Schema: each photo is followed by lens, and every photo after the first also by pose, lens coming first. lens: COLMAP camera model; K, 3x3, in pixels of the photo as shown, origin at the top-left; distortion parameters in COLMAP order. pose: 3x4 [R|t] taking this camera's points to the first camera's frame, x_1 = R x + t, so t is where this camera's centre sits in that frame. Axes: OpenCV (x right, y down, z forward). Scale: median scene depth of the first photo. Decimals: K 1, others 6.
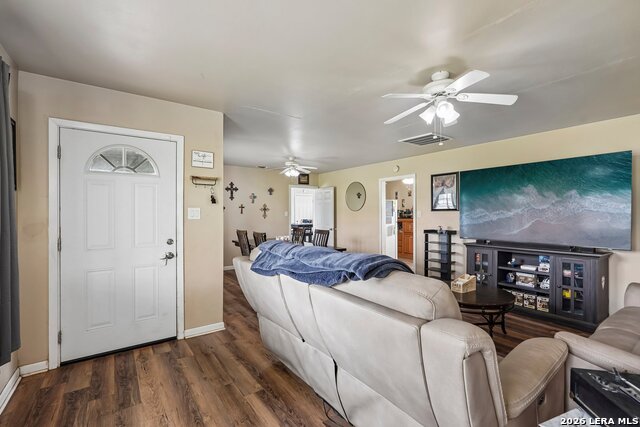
lens RADIAL K [[289.5, 0, 315.8], [0, 289.5, 213.1], [0, 0, 1]] dist [-0.022034, 0.008527]
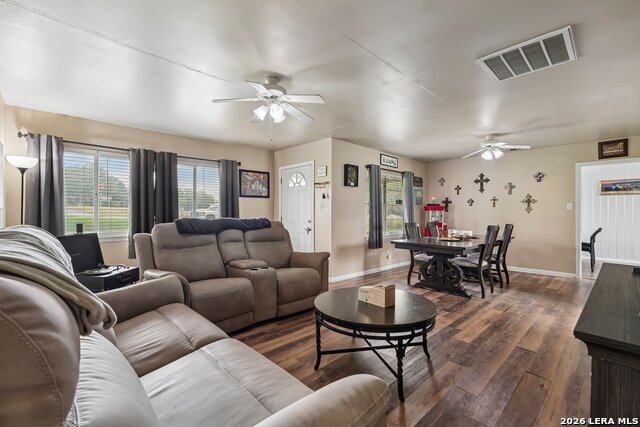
lens RADIAL K [[289.5, 0, 313.2], [0, 289.5, 216.3], [0, 0, 1]] dist [-0.022034, 0.008527]
pose [[0.134693, 0.009327, -0.990844, 0.859481], [0.000196, 0.999955, 0.009440, 0.034504], [0.990887, -0.001465, 0.134685, 0.531751]]
